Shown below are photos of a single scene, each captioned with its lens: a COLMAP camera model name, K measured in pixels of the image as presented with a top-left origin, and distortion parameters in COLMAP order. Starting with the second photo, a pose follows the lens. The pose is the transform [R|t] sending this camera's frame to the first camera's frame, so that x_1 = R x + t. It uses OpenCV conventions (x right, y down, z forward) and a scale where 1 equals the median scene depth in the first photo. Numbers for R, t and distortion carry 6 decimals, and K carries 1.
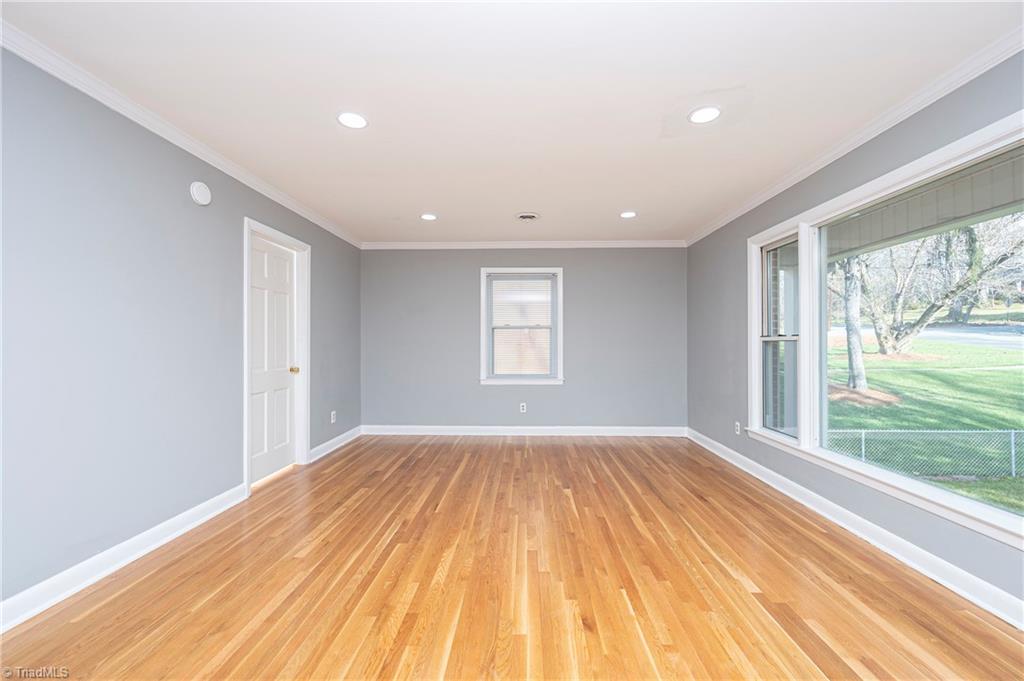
lens RADIAL K [[410.5, 0, 512.7], [0, 410.5, 335.9], [0, 0, 1]] dist [0.000176, 0.000054]
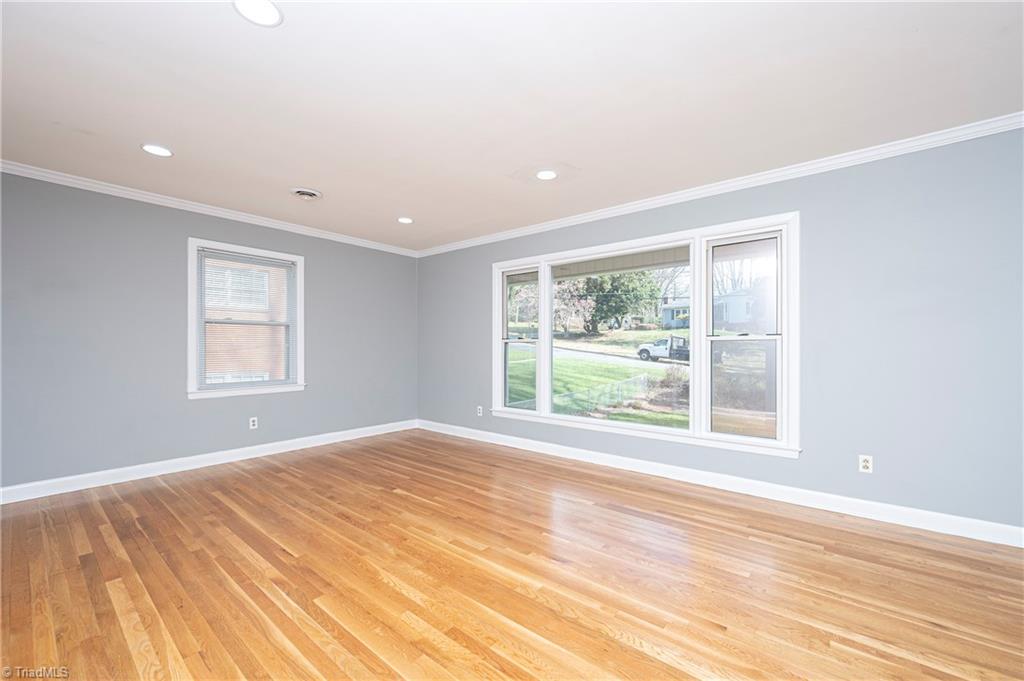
lens RADIAL K [[411.3, 0, 512.0], [0, 411.3, 340.5], [0, 0, 1]] dist [-0.001456, -0.000241]
pose [[0.611673, 0.014272, 0.790982, -0.475993], [-0.016570, 0.999849, -0.005228, 0.014694], [-0.790937, -0.009909, 0.611817, 0.174820]]
